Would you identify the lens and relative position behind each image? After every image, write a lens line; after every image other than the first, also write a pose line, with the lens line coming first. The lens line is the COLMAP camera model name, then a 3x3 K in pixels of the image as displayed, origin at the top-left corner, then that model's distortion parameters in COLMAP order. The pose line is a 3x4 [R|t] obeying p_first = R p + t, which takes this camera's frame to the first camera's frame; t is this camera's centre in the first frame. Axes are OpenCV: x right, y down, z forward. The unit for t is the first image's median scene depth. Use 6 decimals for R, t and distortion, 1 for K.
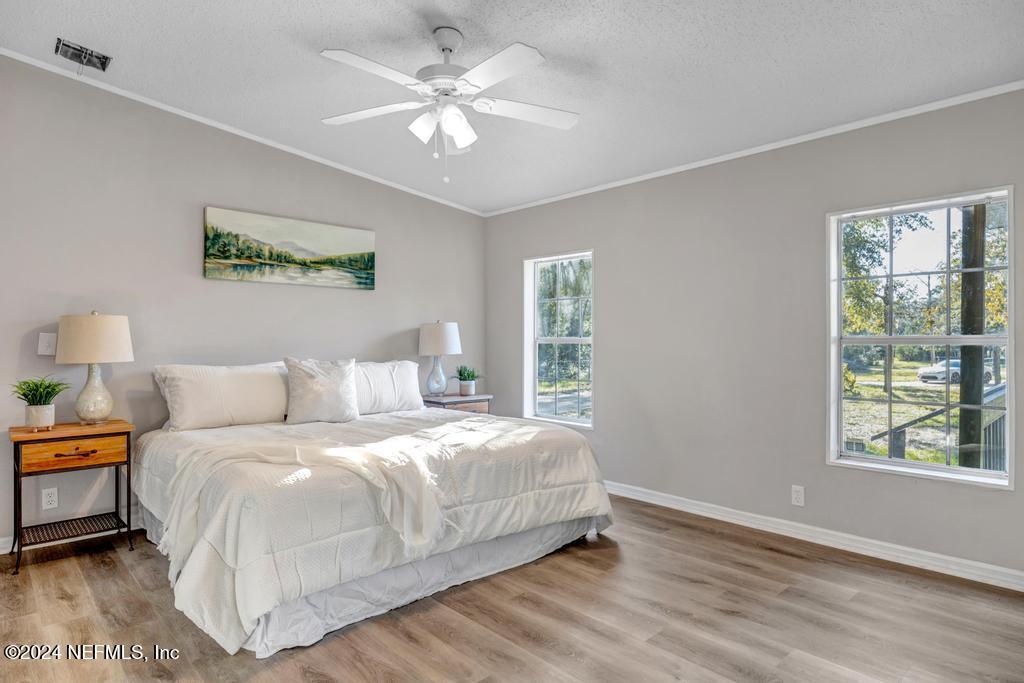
lens RADIAL K [[571.9, 0, 512.0], [0, 571.9, 341.5], [0, 0, 1]] dist [-0.002954, 0.000217]
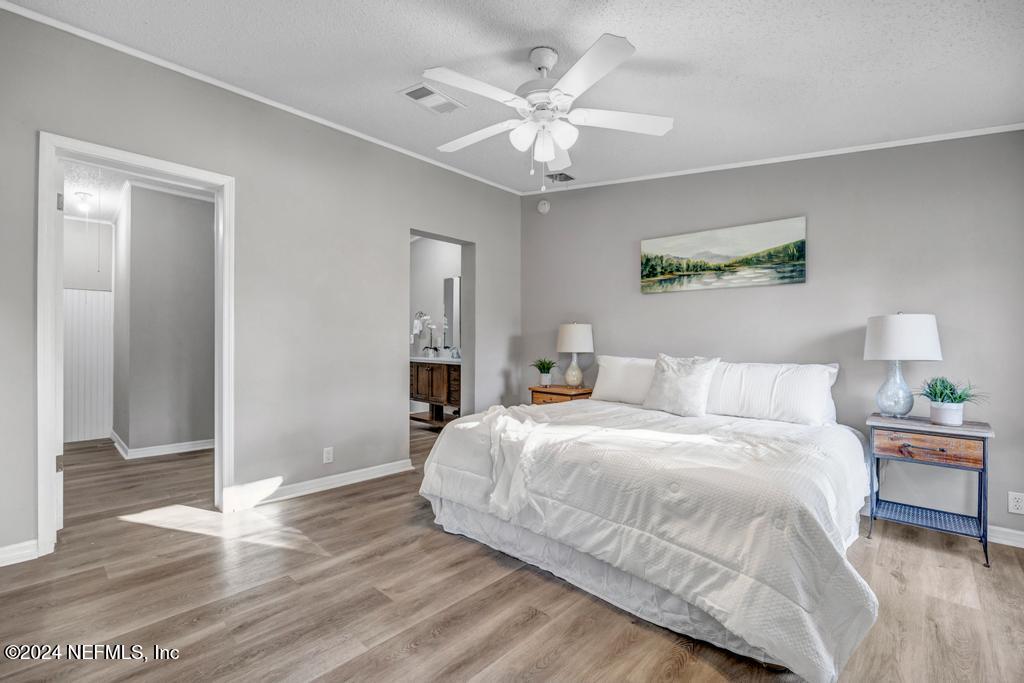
lens RADIAL K [[446.1, 0, 512.0], [0, 446.1, 341.5], [0, 0, 1]] dist [-0.002440, -0.000167]
pose [[0.078879, 0.007026, -0.996859, 0.491994], [-0.006158, 0.999960, 0.006561, -0.001526], [0.996865, 0.005621, 0.078920, 0.599663]]
